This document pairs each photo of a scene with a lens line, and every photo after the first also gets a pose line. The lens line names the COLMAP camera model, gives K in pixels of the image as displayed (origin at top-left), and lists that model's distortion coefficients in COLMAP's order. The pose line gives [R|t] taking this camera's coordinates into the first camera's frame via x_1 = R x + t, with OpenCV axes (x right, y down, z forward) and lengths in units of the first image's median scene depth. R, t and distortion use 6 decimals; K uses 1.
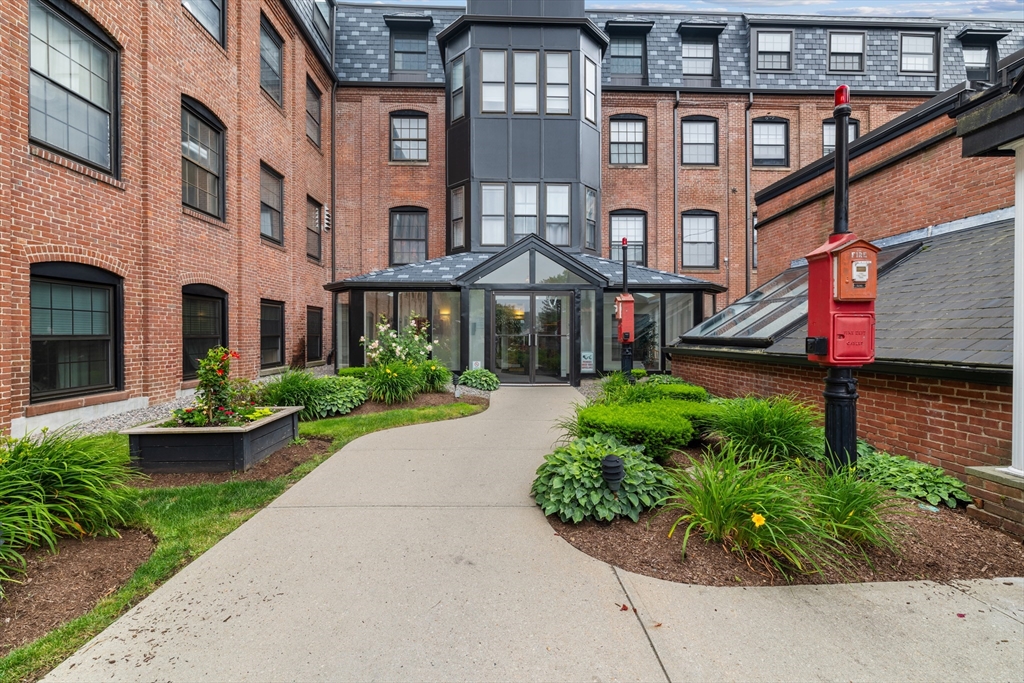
lens RADIAL K [[440.3, 0, 509.4], [0, 440.3, 340.3], [0, 0, 1]] dist [0.000328, 0.000239]
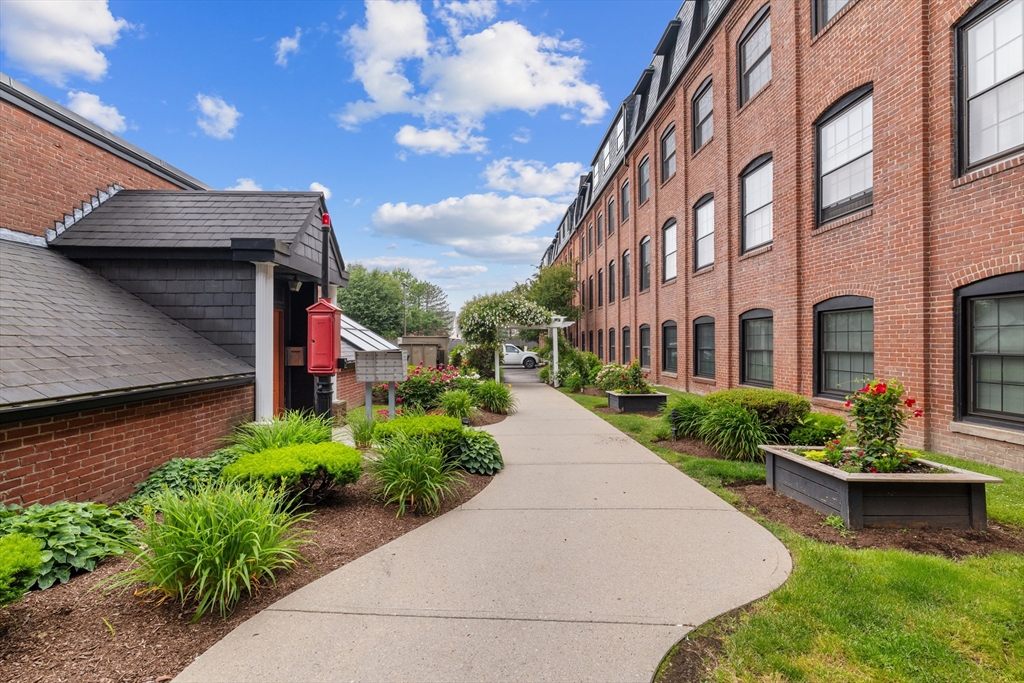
lens RADIAL K [[440.3, 0, 509.4], [0, 440.3, 340.3], [0, 0, 1]] dist [0.000328, 0.000239]
pose [[-0.999994, -0.000702, -0.003251, 0.034105], [-0.000713, 0.999995, 0.003234, -0.072033], [0.003248, 0.003236, -0.999989, 2.339749]]
